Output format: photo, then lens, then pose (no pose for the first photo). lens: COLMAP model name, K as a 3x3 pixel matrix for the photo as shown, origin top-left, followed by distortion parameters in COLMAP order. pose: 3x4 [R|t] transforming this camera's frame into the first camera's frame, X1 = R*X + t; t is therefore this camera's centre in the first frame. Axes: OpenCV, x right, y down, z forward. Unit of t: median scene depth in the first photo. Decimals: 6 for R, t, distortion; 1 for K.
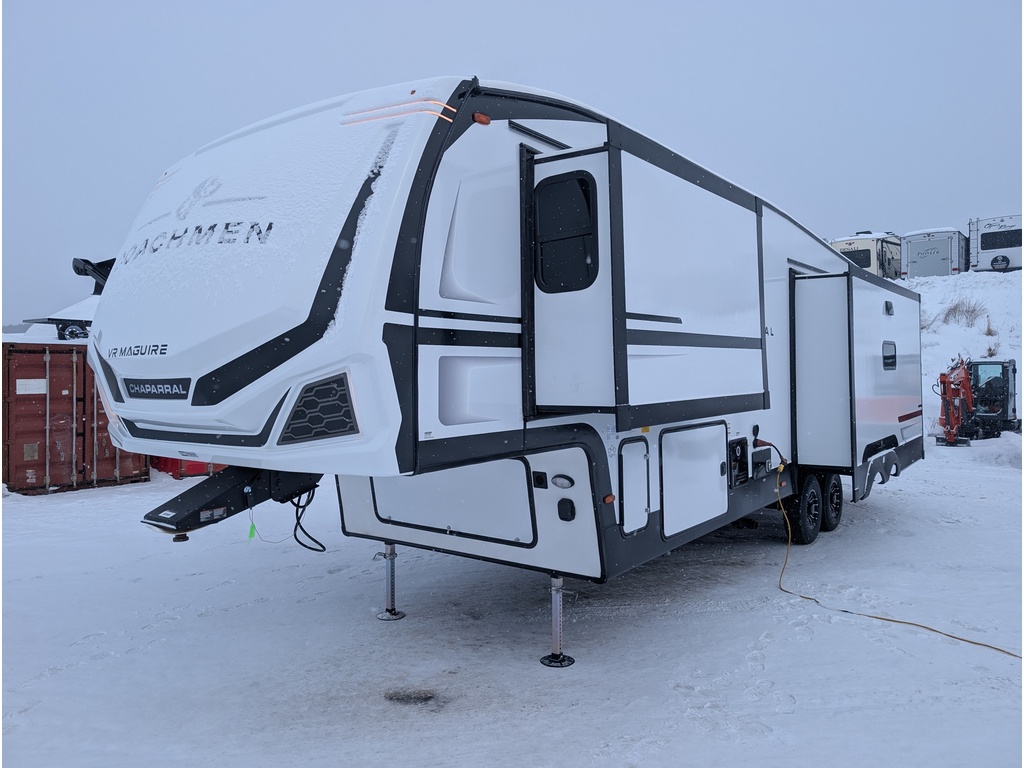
lens RADIAL K [[712.4, 0, 513.5], [0, 712.4, 370.2], [0, 0, 1]] dist [0.015812, -0.003508]
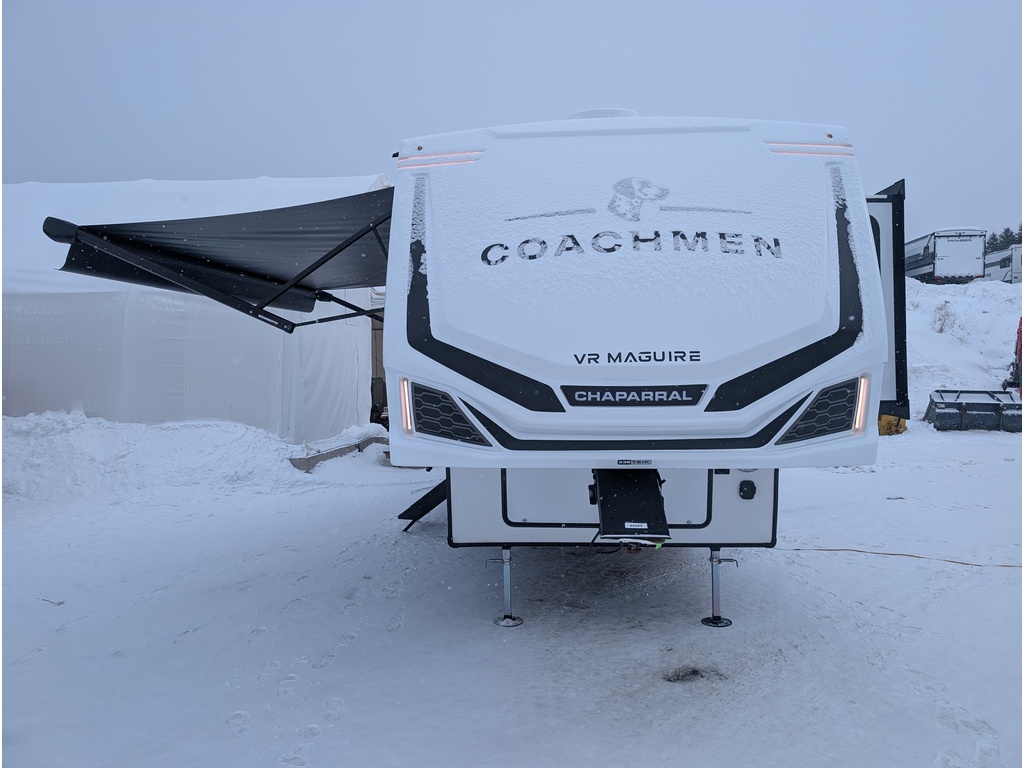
lens RADIAL K [[718.4, 0, 507.3], [0, 718.4, 366.7], [0, 0, 1]] dist [0.017703, -0.005325]
pose [[0.835103, -0.005623, 0.550065, -0.964633], [0.003103, 0.999980, 0.005512, -0.015765], [-0.550085, -0.002896, 0.835103, 0.237690]]
